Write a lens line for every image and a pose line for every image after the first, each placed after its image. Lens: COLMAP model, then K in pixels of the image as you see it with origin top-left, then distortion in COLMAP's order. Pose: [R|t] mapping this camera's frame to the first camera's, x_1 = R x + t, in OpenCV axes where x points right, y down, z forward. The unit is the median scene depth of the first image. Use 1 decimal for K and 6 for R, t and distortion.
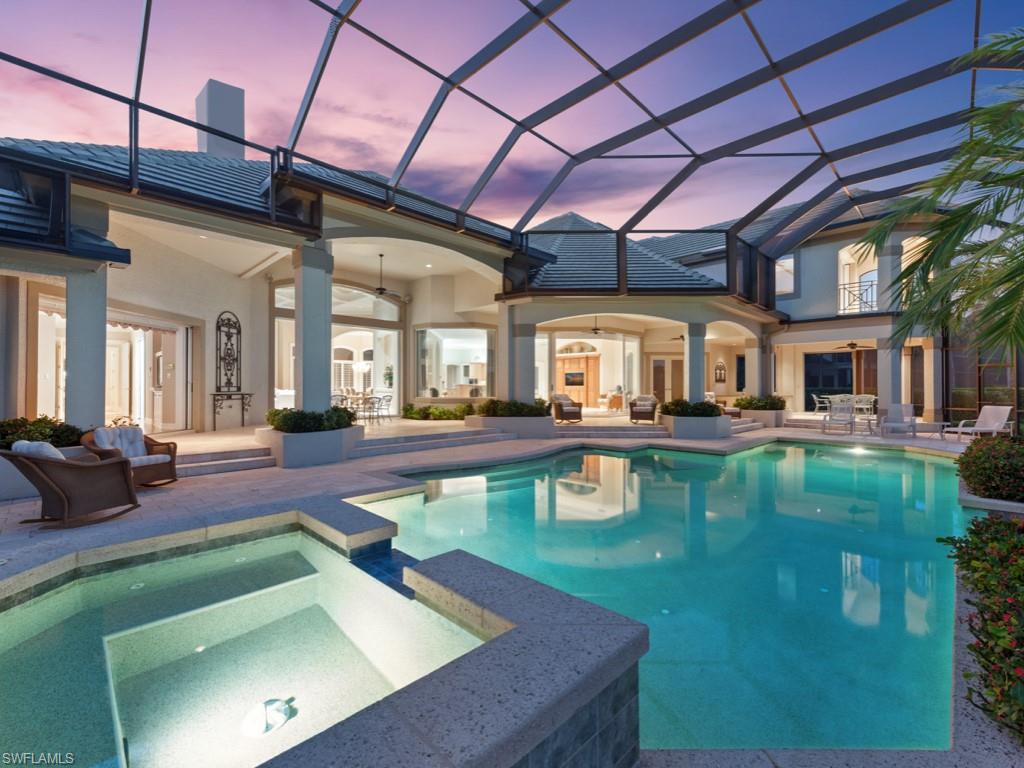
lens RADIAL K [[446.7, 0, 512.5], [0, 446.7, 386.8], [0, 0, 1]] dist [0.009145, -0.000529]
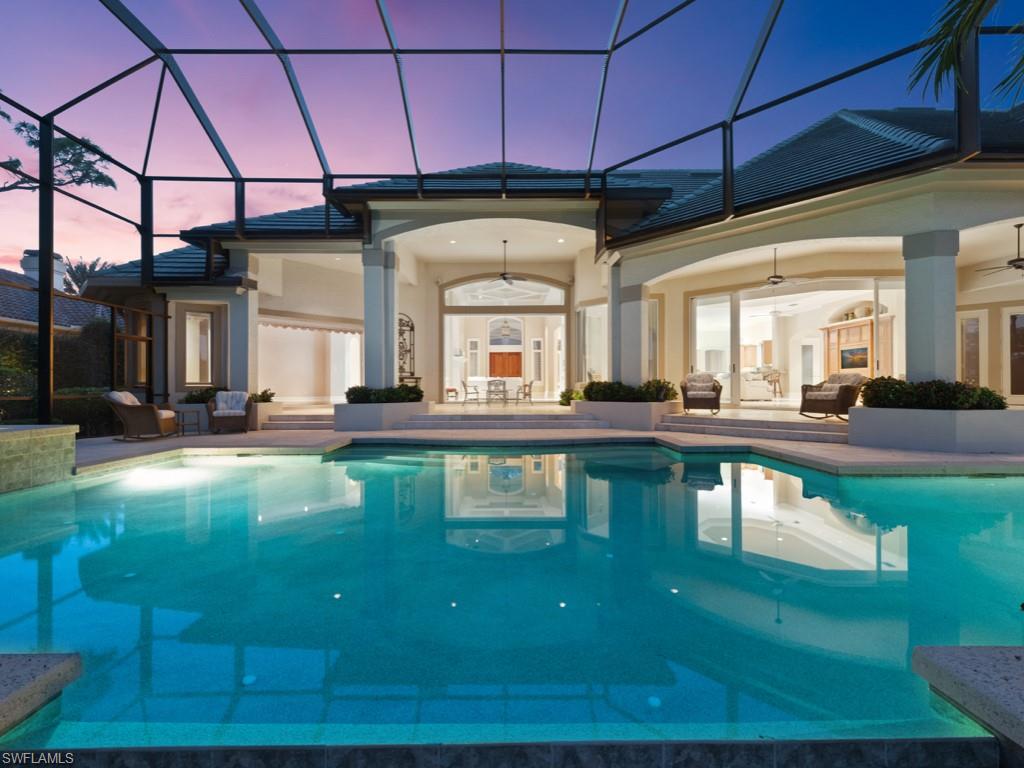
lens RADIAL K [[446.7, 0, 511.1], [0, 446.7, 384.6], [0, 0, 1]] dist [0.009145, -0.000529]
pose [[0.713666, -0.005765, -0.700462, 0.433201], [0.009079, 0.999958, 0.001020, 0.031927], [0.700427, -0.007087, 0.713689, 0.278865]]
